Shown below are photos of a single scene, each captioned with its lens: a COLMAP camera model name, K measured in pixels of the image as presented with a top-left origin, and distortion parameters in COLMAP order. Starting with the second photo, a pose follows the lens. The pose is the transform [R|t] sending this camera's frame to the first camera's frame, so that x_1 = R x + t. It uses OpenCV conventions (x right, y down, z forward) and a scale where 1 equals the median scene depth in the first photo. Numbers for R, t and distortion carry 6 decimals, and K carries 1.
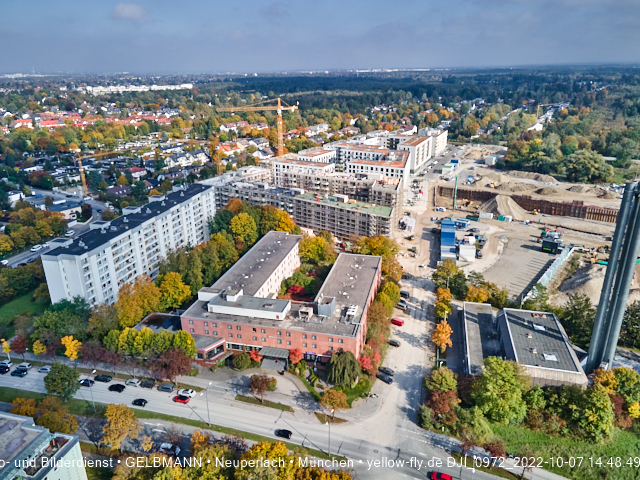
lens RADIAL K [[466.0, 0, 319.2], [0, 466.0, 238.5], [0, 0, 1]] dist [0.029202, 0.025363]
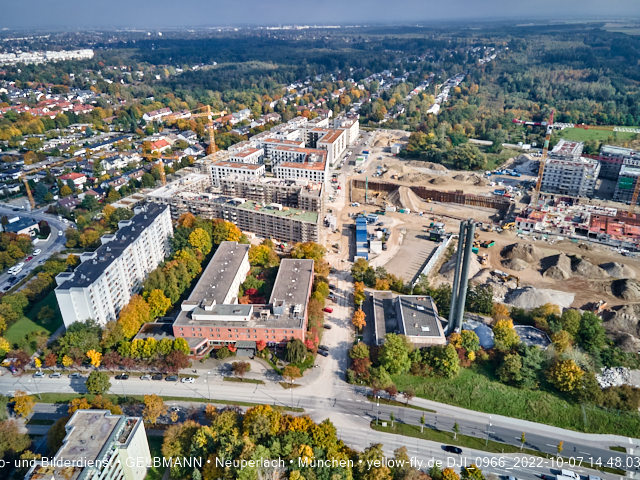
lens RADIAL K [[466.0, 0, 319.2], [0, 466.0, 238.5], [0, 0, 1]] dist [0.029202, 0.025363]
pose [[0.984247, -0.077946, 0.158688, -0.042280], [0.063716, 0.993637, 0.092874, -0.108501], [-0.164917, -0.081300, 0.982951, -0.229097]]
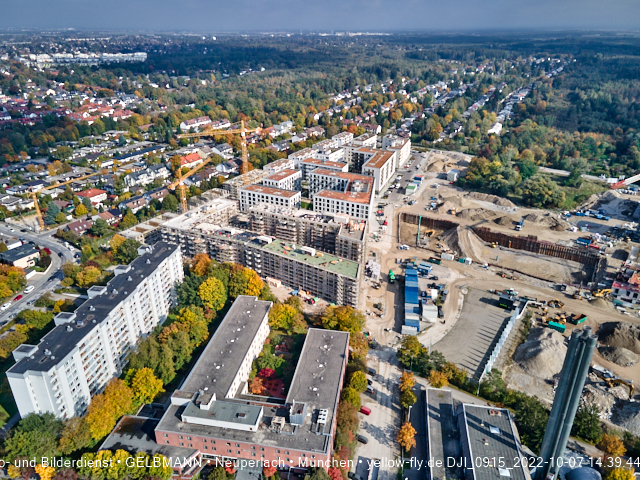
lens RADIAL K [[466.0, 0, 319.2], [0, 466.0, 238.5], [0, 0, 1]] dist [0.029202, 0.025363]
pose [[0.997066, -0.017549, 0.074512, -0.004687], [0.011699, 0.996866, 0.078236, -0.190100], [-0.075652, -0.077135, 0.994146, -0.008026]]
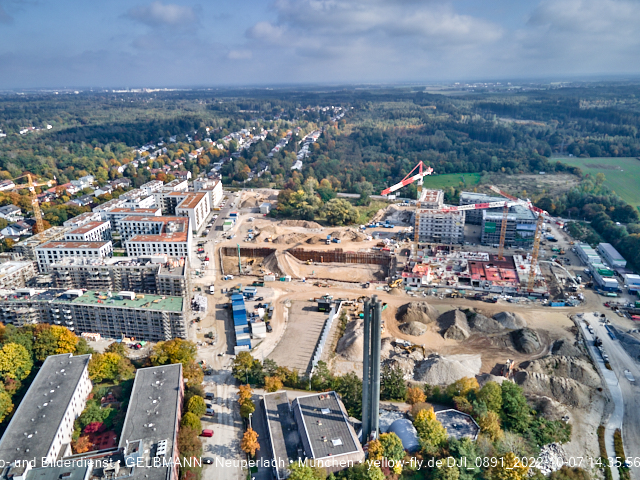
lens RADIAL K [[466.0, 0, 319.2], [0, 466.0, 238.5], [0, 0, 1]] dist [0.029202, 0.025363]
pose [[0.891079, -0.149613, 0.428478, 0.003126], [0.161925, 0.986772, 0.007810, -0.144168], [-0.423979, 0.062422, 0.903519, -0.057917]]
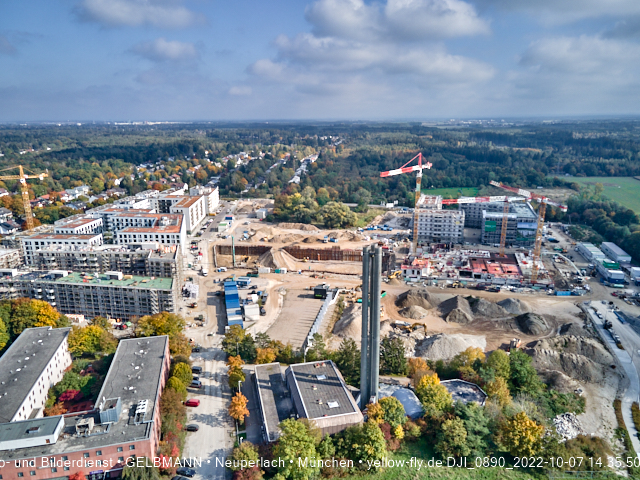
lens RADIAL K [[466.0, 0, 319.2], [0, 466.0, 238.5], [0, 0, 1]] dist [0.029202, 0.025363]
pose [[0.889554, -0.108889, 0.443663, 0.003664], [0.152960, 0.986115, -0.064662, -0.036010], [-0.430462, 0.125383, 0.893858, -0.018188]]
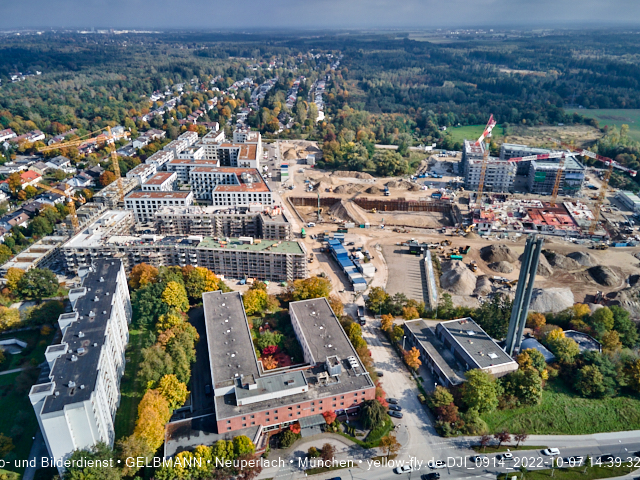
lens RADIAL K [[466.0, 0, 319.2], [0, 466.0, 238.5], [0, 0, 1]] dist [0.029202, 0.025363]
pose [[0.864280, -0.202144, 0.460606, -0.291266], [0.165996, 0.979019, 0.118182, -0.185711], [-0.474832, -0.025683, 0.879702, -0.011328]]
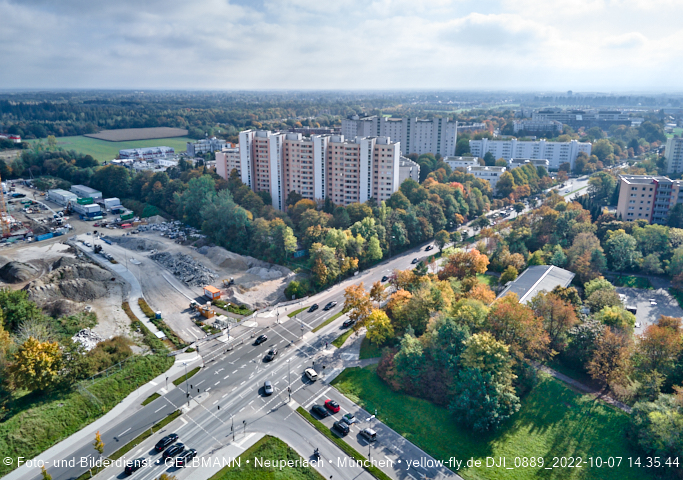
lens RADIAL K [[509.0, 0, 341.5], [0, 509.0, 240.0], [0, 0, 1]] dist [0.002260, 0.000496]
pose [[0.050221, -0.273180, 0.960651, 0.011776], [0.344561, 0.907550, 0.240066, 0.062445], [-0.937420, 0.318946, 0.139705, 0.020329]]
